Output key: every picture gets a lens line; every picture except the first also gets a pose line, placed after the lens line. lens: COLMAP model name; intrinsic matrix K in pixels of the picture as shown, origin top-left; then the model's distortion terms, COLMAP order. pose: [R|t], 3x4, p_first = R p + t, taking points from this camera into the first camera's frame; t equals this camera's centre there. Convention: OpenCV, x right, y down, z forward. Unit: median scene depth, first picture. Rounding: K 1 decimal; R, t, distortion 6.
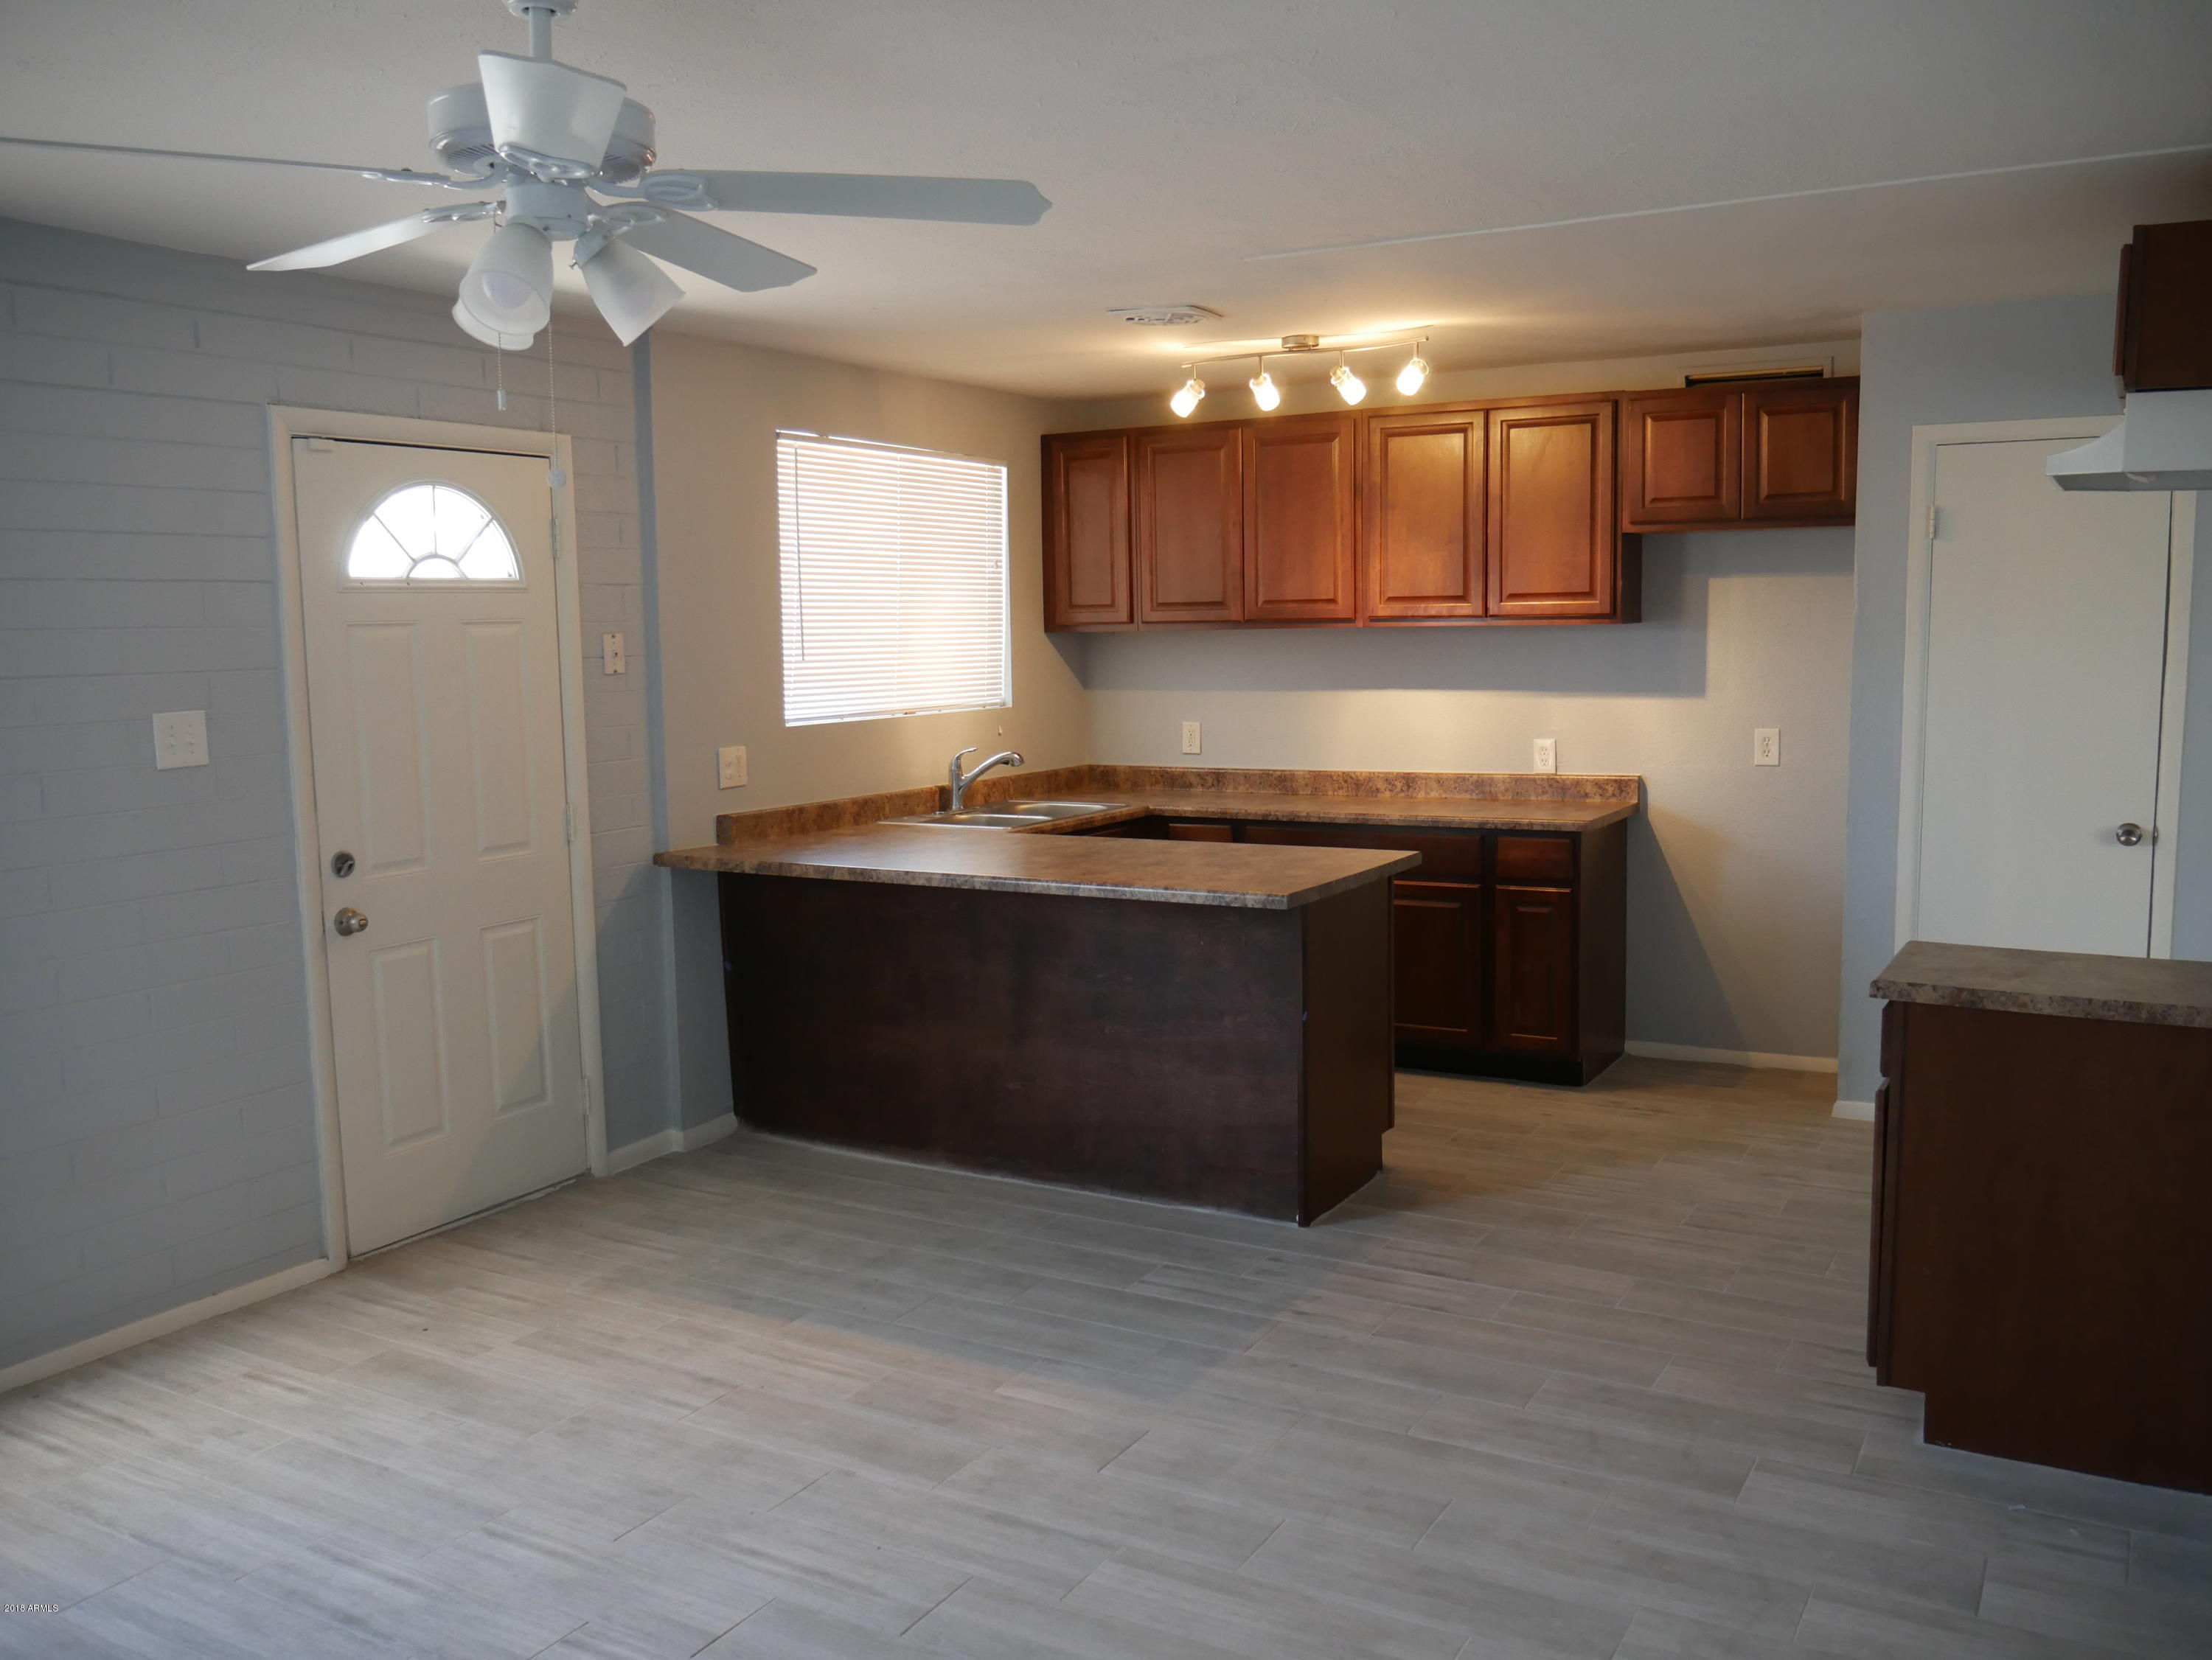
lens RADIAL K [[1843.8, 0, 1106.0], [0, 1843.8, 830.0], [0, 0, 1]] dist [-0.032326, 0.009681]
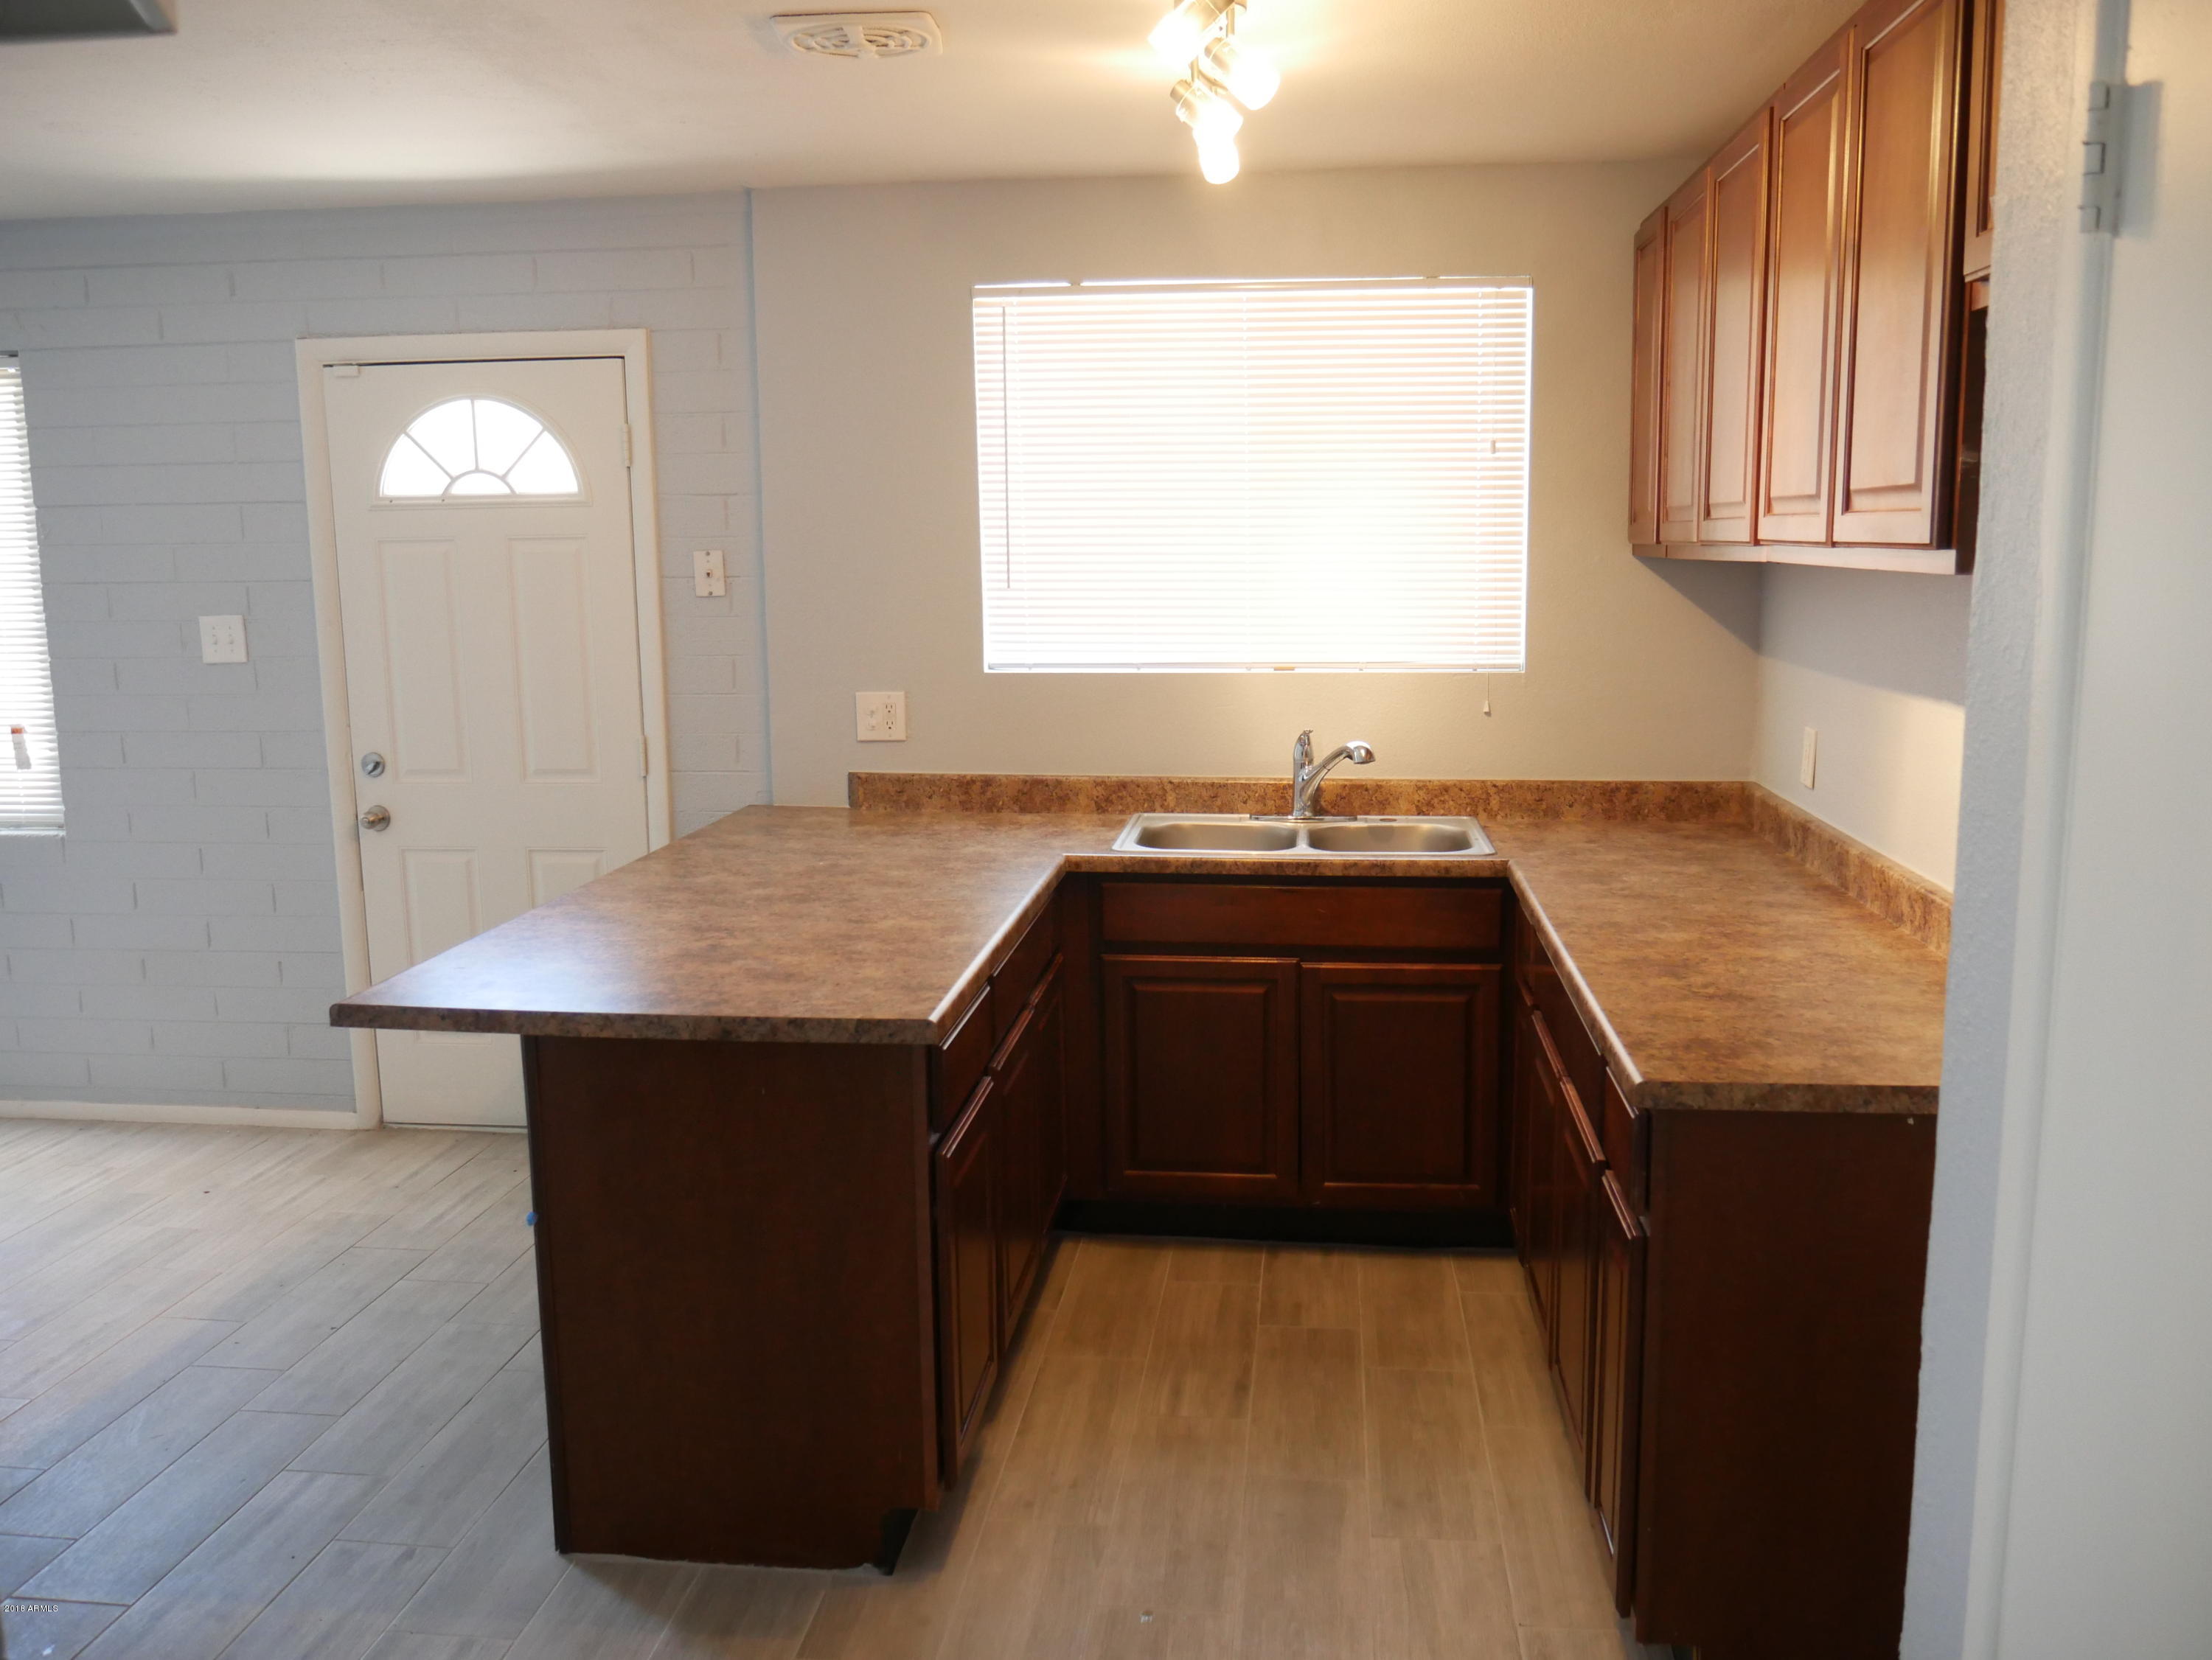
lens RADIAL K [[1815.9, 0, 1104.6], [0, 1815.9, 837.8], [0, 0, 1]] dist [-0.037567, 0.008319]
pose [[0.398905, 0.161744, -0.902615, 0.629517], [-0.101226, 0.986073, 0.131963, -0.107249], [0.911388, 0.038728, 0.409722, 0.840639]]
